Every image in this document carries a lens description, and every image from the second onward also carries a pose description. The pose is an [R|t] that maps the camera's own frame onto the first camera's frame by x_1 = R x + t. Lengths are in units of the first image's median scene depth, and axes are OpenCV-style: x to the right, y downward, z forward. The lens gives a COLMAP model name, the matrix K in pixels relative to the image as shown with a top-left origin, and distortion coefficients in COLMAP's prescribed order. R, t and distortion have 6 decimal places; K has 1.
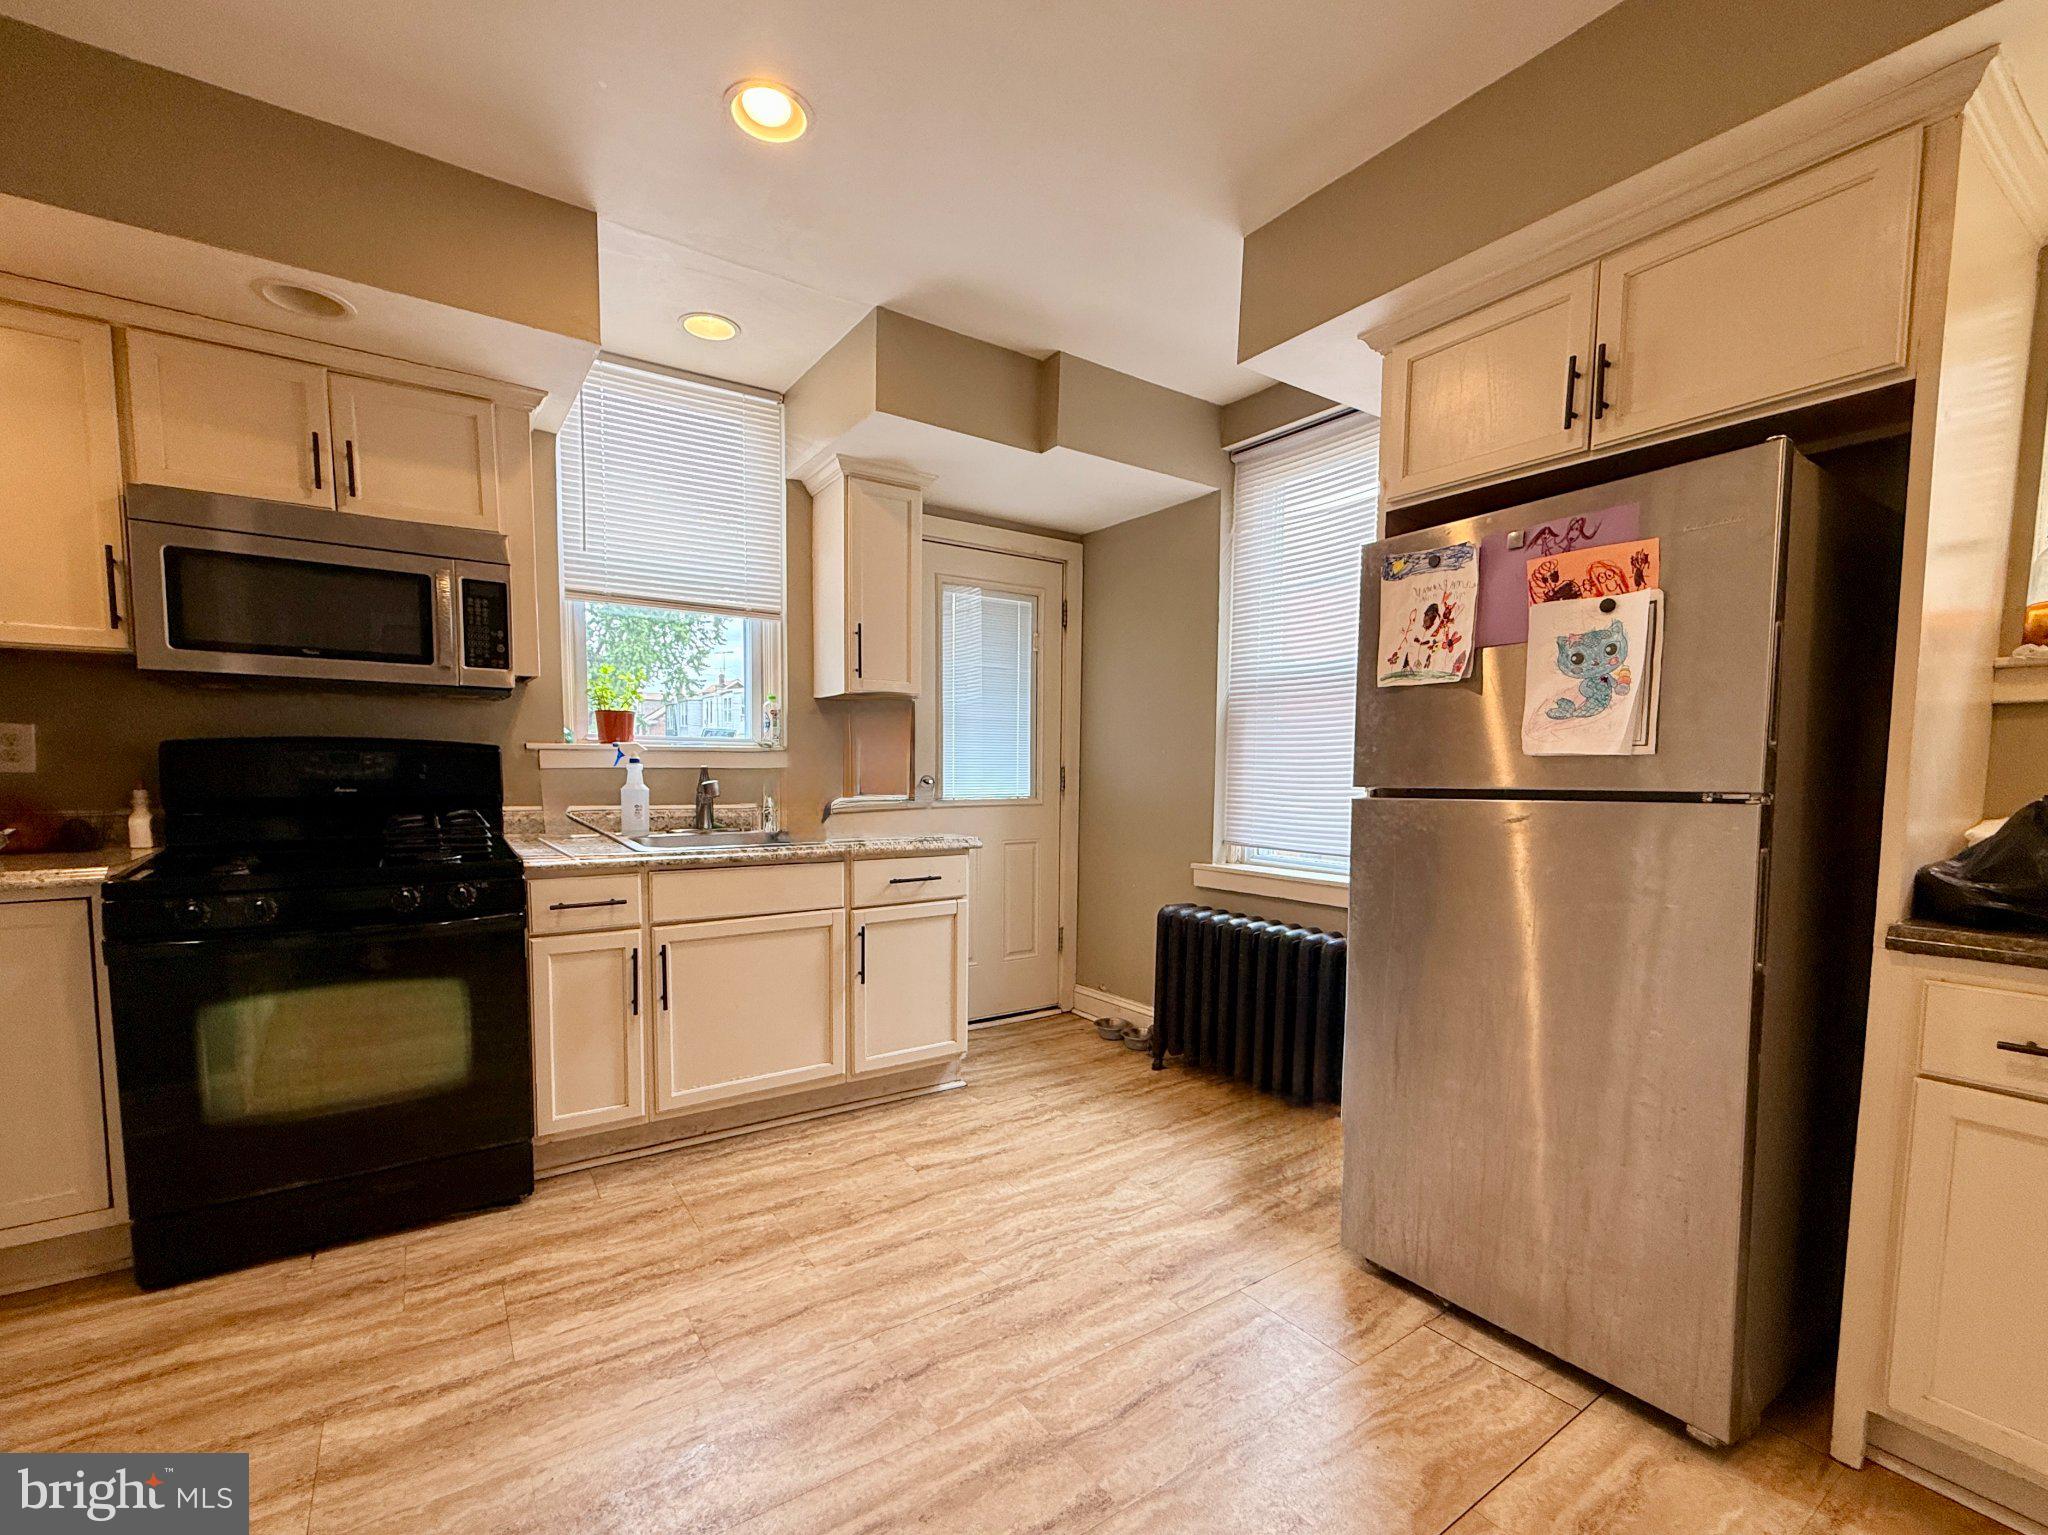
lens RADIAL K [[888.8, 0, 1027.4], [0, 888.8, 832.8], [0, 0, 1]] dist [-0.000295, 0.000026]
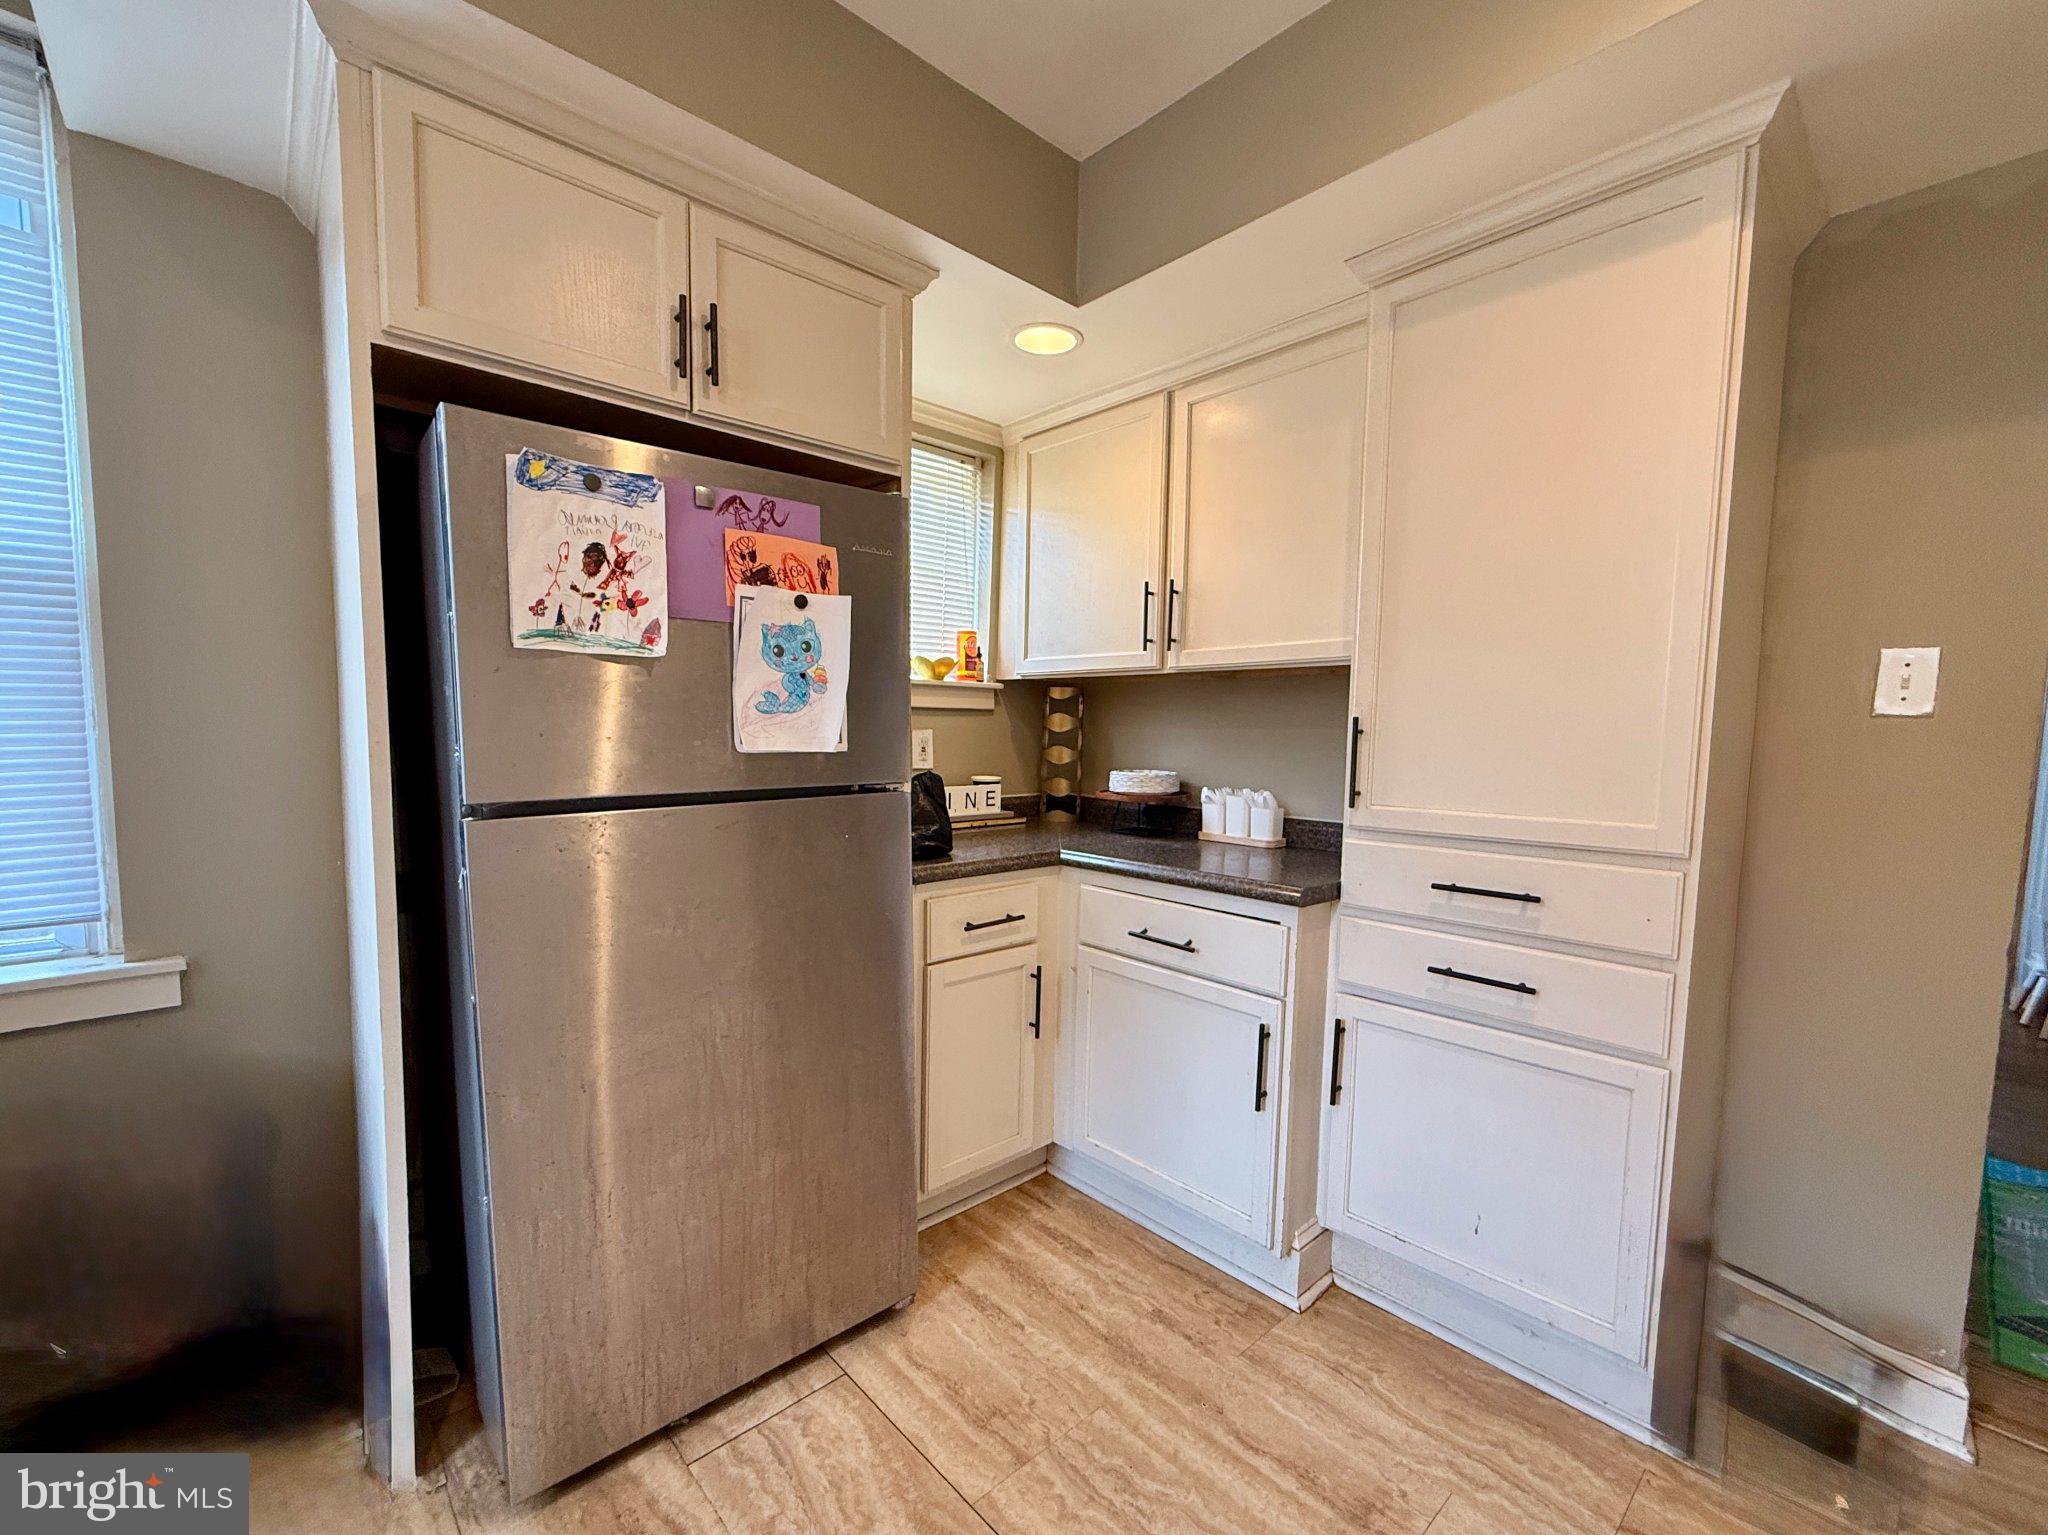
lens RADIAL K [[861.4, 0, 997.7], [0, 861.4, 806.0], [0, 0, 1]] dist [0.000374, 0.000058]
pose [[-0.126228, -0.099539, 0.986995, -0.298441], [0.058911, 0.992445, 0.107623, -0.102577], [-0.990250, 0.071729, -0.119410, 0.783468]]
